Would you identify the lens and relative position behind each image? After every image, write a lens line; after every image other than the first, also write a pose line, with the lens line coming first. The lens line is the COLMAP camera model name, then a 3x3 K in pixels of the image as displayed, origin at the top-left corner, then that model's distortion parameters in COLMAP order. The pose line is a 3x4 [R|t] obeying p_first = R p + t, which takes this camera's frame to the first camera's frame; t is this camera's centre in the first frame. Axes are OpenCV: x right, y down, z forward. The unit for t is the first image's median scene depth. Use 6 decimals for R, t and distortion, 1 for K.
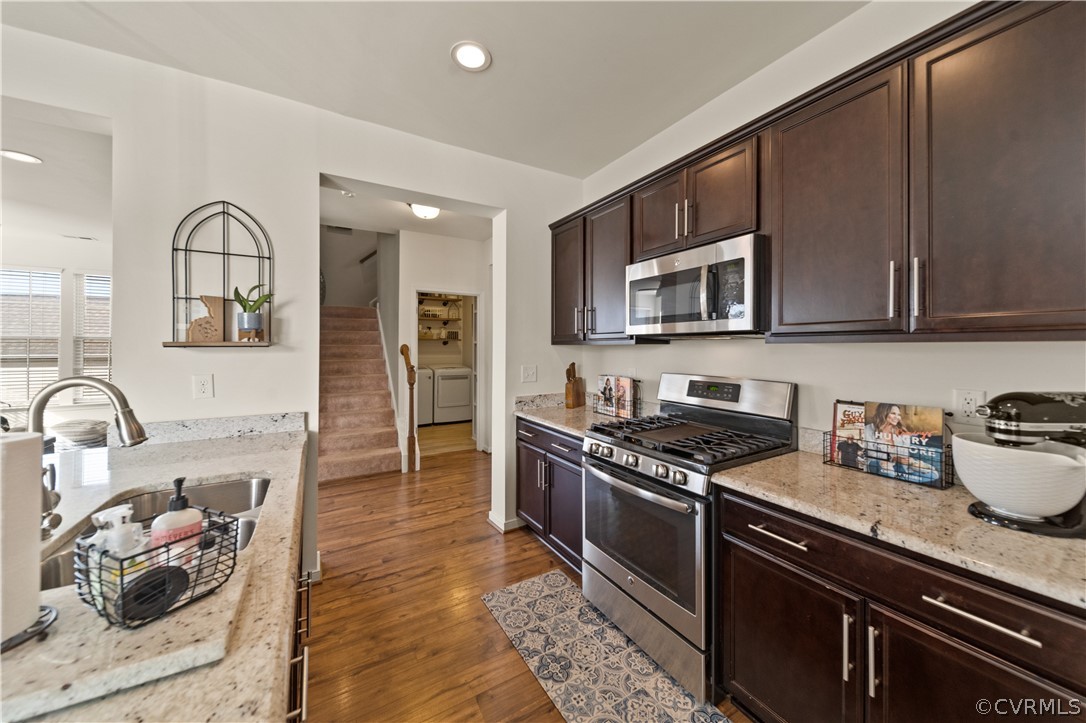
lens RADIAL K [[384.3, 0, 542.3], [0, 384.3, 344.7], [0, 0, 1]] dist [-0.000716, -0.000653]
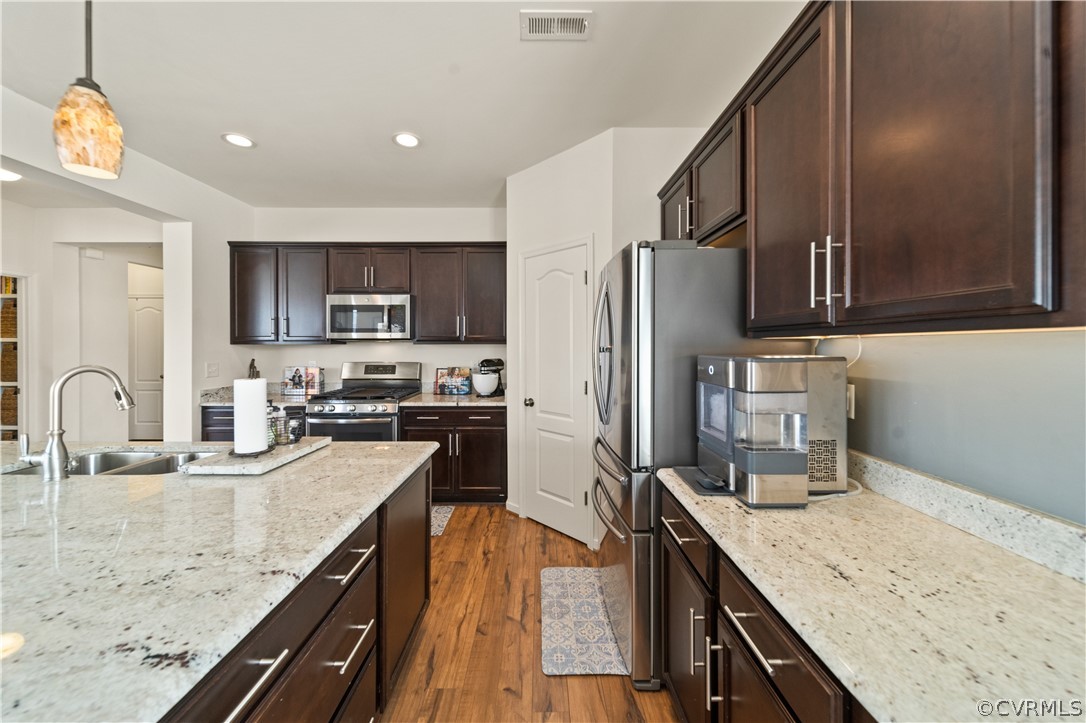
lens RADIAL K [[384.3, 0, 537.2], [0, 384.3, 345.8], [0, 0, 1]] dist [-0.000716, -0.000653]
pose [[0.496751, 0.009275, 0.867844, -0.839596], [-0.007651, 0.999951, -0.006308, 0.010468], [-0.867859, -0.003507, 0.496797, -0.613554]]
